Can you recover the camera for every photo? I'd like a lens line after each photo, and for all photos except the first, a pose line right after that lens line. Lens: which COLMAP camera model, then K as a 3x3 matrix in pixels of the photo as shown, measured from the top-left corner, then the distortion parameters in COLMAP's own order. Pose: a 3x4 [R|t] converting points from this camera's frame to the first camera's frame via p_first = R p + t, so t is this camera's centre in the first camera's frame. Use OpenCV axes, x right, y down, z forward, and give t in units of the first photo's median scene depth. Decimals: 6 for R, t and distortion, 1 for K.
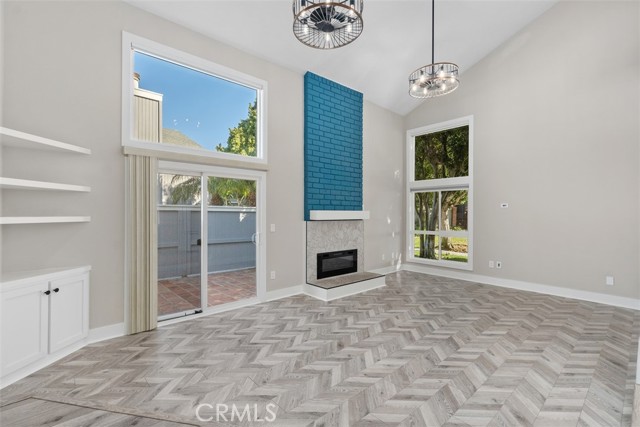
lens RADIAL K [[291.1, 0, 318.0], [0, 291.1, 214.2], [0, 0, 1]] dist [0.010711, -0.001923]
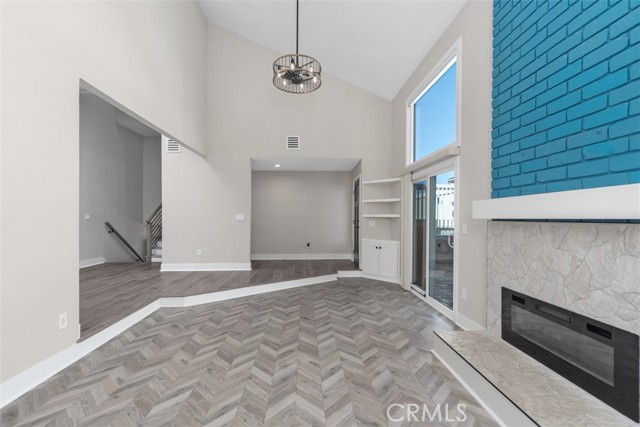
lens RADIAL K [[291.1, 0, 316.5], [0, 291.1, 218.2], [0, 0, 1]] dist [0.010711, -0.001923]
pose [[-0.632298, -0.001384, -0.774724, 0.735008], [-0.005088, 0.999984, 0.002367, 0.023618], [0.774709, 0.005439, -0.632295, 1.340821]]
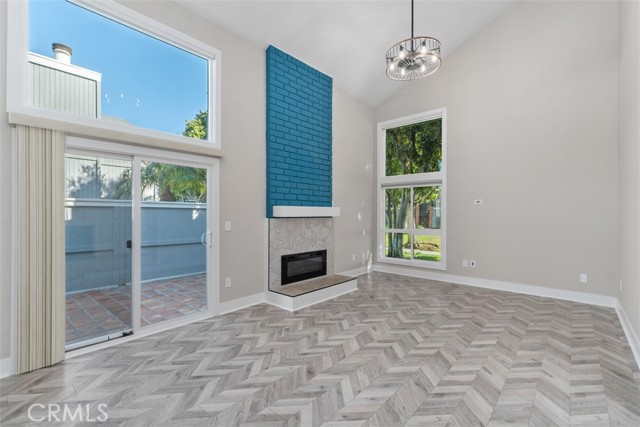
lens RADIAL K [[291.1, 0, 318.8], [0, 291.1, 212.6], [0, 0, 1]] dist [0.010711, -0.001923]
pose [[0.992530, -0.000029, 0.122001, 0.002003], [0.000665, 0.999986, -0.005173, 0.014114], [-0.121999, 0.005216, 0.992516, 0.153715]]
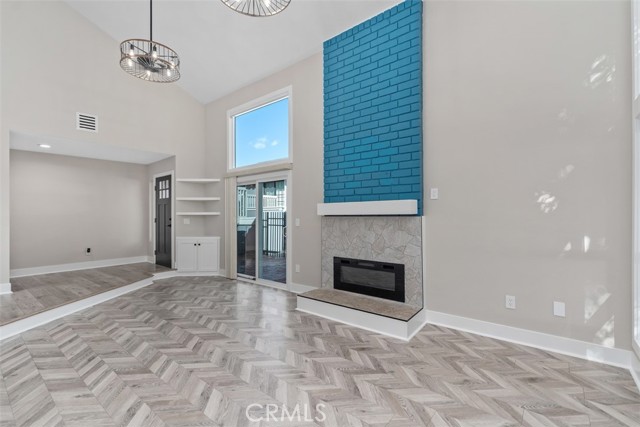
lens RADIAL K [[291.1, 0, 317.8], [0, 291.1, 213.3], [0, 0, 1]] dist [0.010711, -0.001923]
pose [[0.153326, -0.009280, -0.988132, 0.995127], [0.004386, 0.999952, -0.008711, 0.026987], [0.988166, -0.002998, 0.153360, 1.042587]]
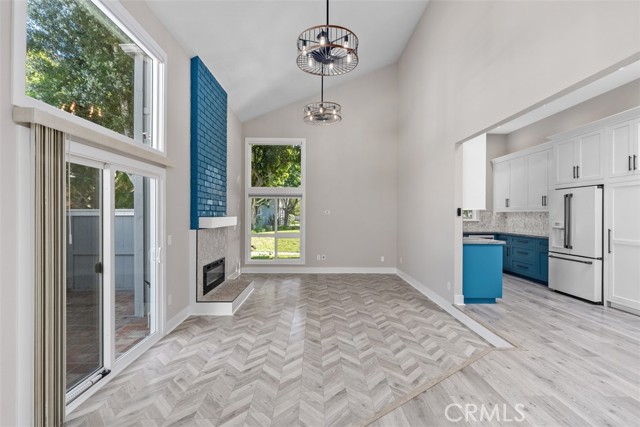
lens RADIAL K [[304.7, 0, 321.8], [0, 304.7, 215.1], [0, 0, 1]] dist [0.003197, 0.000178]
pose [[0.644178, -0.000405, 0.764875, -0.597318], [-0.002501, 0.999993, 0.002636, -0.027584], [-0.764871, -0.003611, 0.644173, 0.169178]]
